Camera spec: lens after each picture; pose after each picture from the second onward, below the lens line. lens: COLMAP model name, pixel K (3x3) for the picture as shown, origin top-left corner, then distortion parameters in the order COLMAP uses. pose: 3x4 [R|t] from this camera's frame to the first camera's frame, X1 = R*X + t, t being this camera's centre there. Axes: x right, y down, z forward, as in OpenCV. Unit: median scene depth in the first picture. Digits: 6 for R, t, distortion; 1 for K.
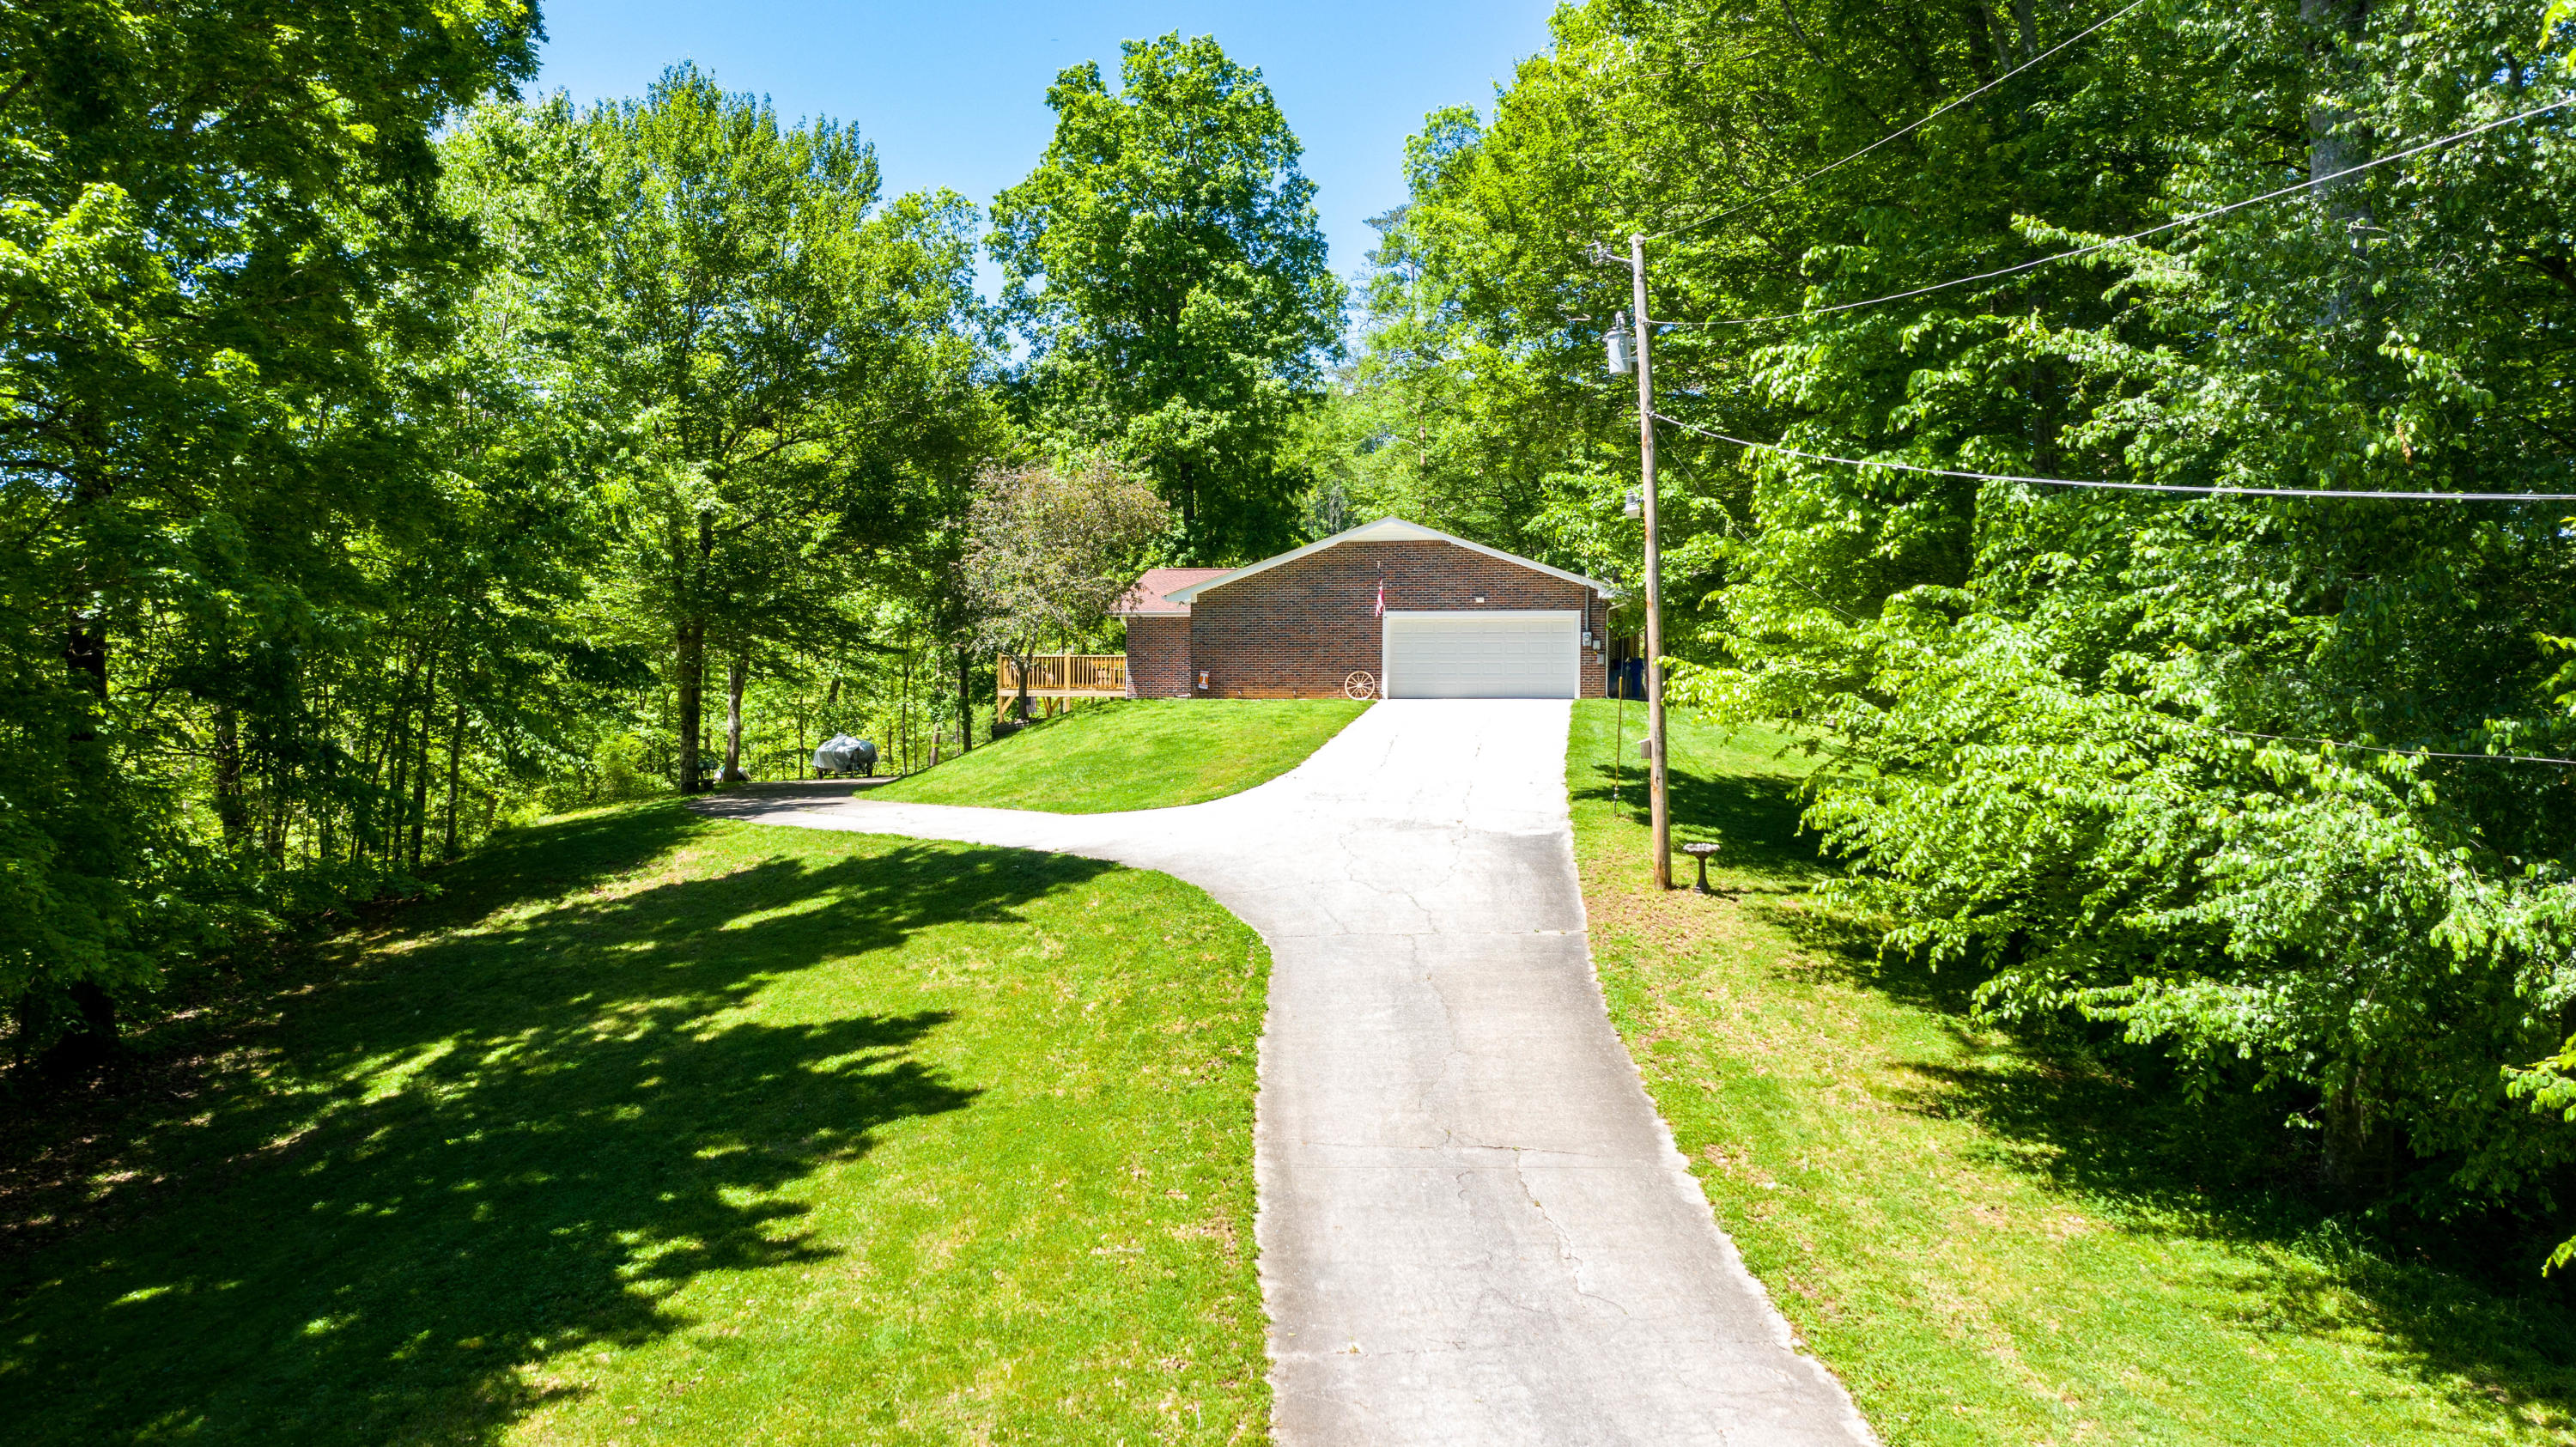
lens RADIAL K [[1919.0, 0, 1288.0], [0, 1919.0, 723.5], [0, 0, 1]] dist [-0.001805, 0.000420]
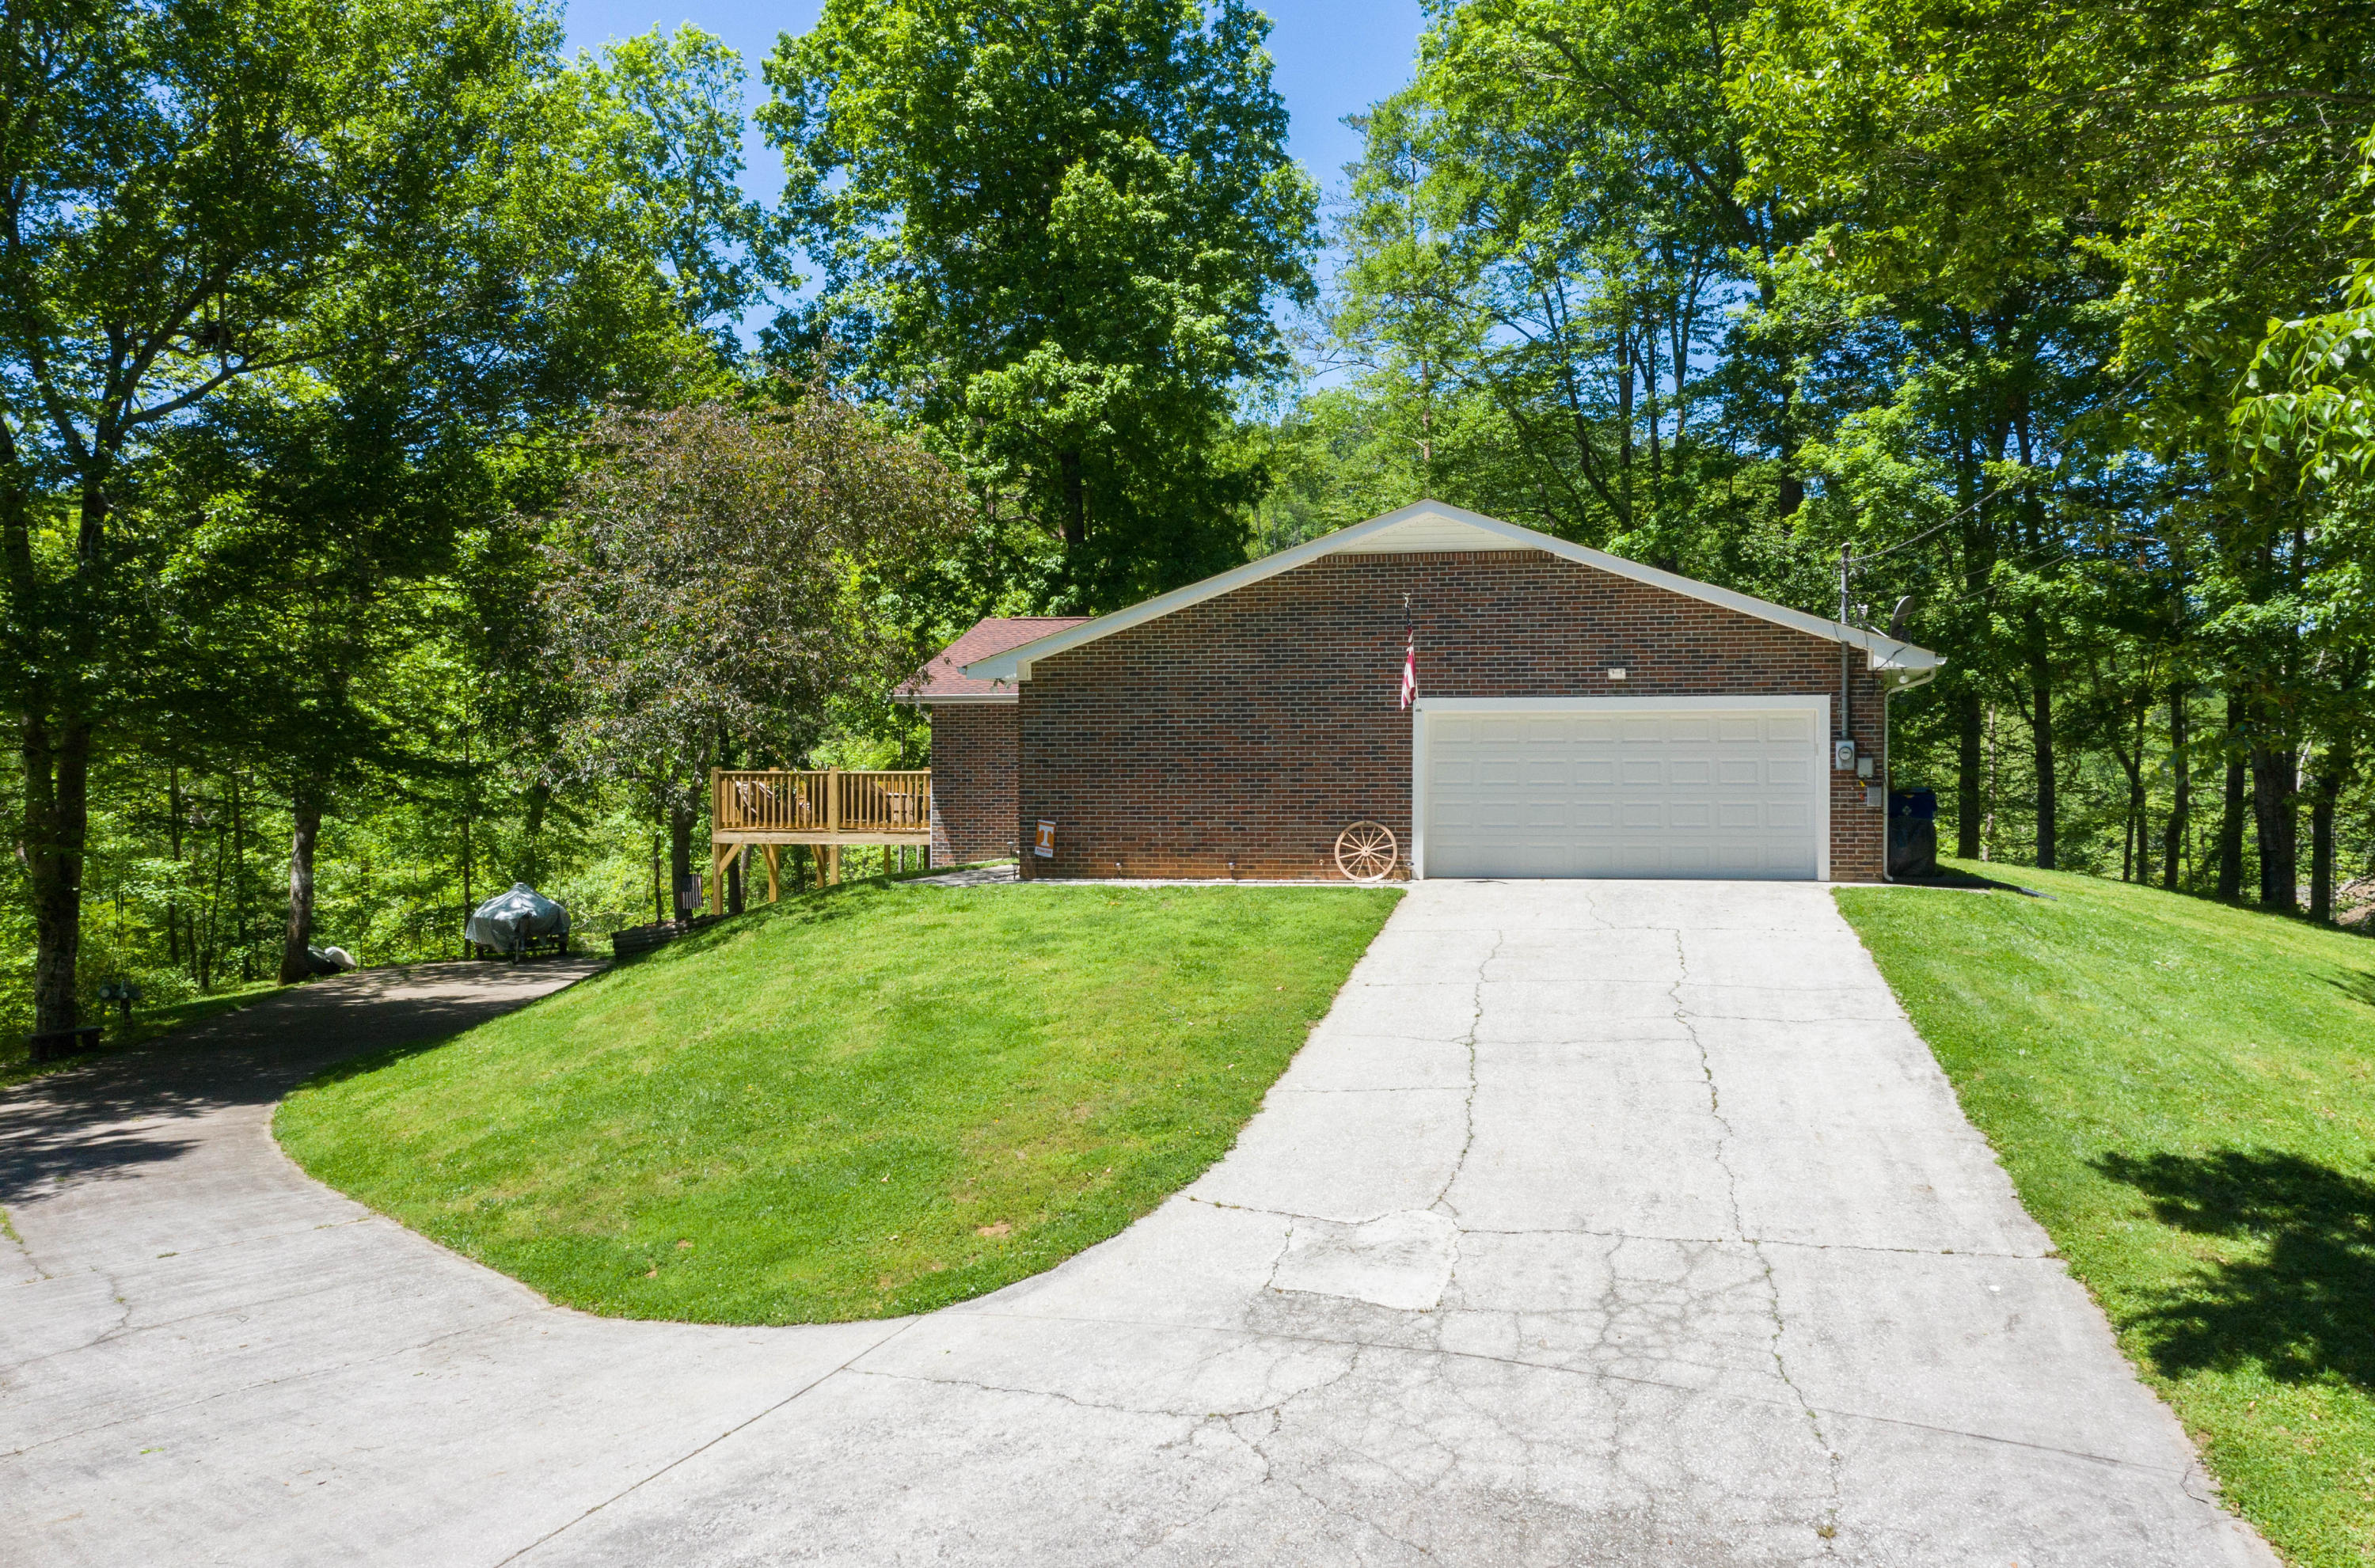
lens RADIAL K [[1966.4, 0, 1187.5], [0, 1966.4, 784.0], [0, 0, 1]] dist [-0.056556, 0.000119]
pose [[0.999607, -0.002905, -0.027879, 0.004707], [0.002855, 0.999994, -0.001821, -0.026277], [0.027884, 0.001740, 0.999610, 0.368352]]
